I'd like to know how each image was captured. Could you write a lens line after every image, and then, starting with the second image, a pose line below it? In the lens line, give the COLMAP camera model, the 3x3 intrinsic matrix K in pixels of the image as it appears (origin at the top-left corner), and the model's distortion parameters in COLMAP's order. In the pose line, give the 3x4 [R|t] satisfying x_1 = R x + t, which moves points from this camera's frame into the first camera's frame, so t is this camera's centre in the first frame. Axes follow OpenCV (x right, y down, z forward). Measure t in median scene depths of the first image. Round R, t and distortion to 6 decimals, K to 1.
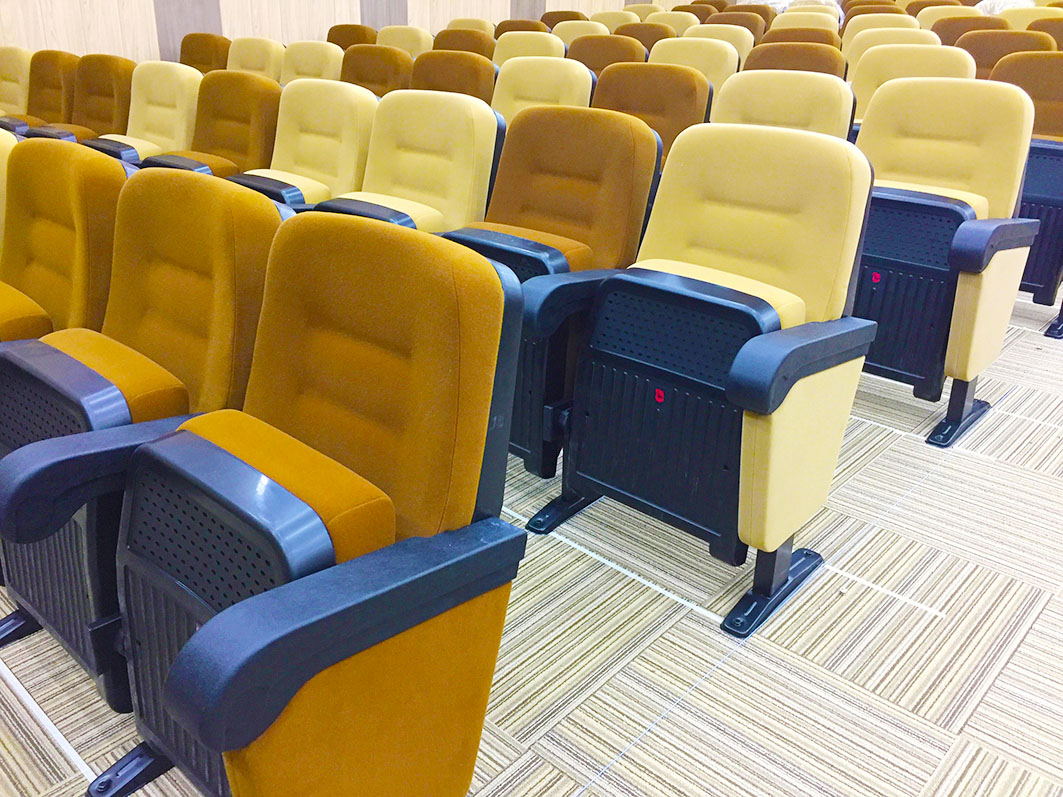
lens RADIAL K [[907.4, 0, 531.5], [0, 907.4, 398.5], [0, 0, 1]] dist [0.085953, -0.101591]
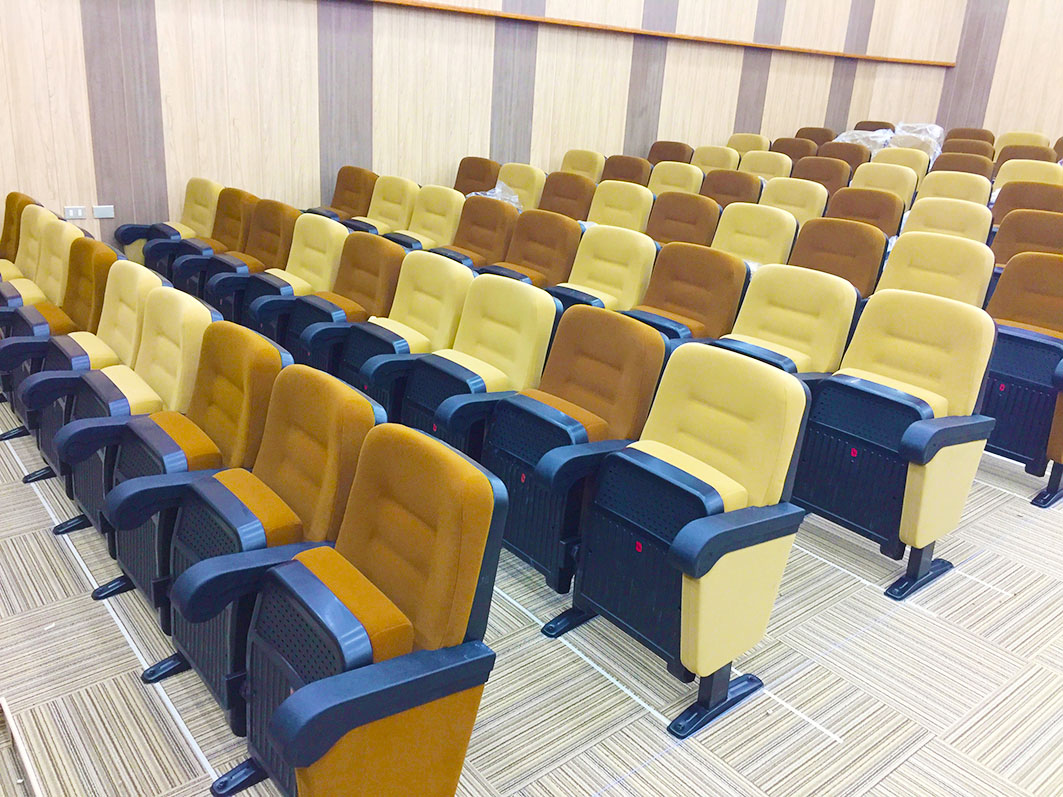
lens RADIAL K [[907.4, 0, 531.5], [0, 907.4, 398.5], [0, 0, 1]] dist [0.085953, -0.101591]
pose [[0.988028, 0.080217, -0.131782, 0.149647], [-0.088451, 0.994399, -0.057849, -0.134280], [0.126403, 0.068813, 0.989589, -0.383125]]
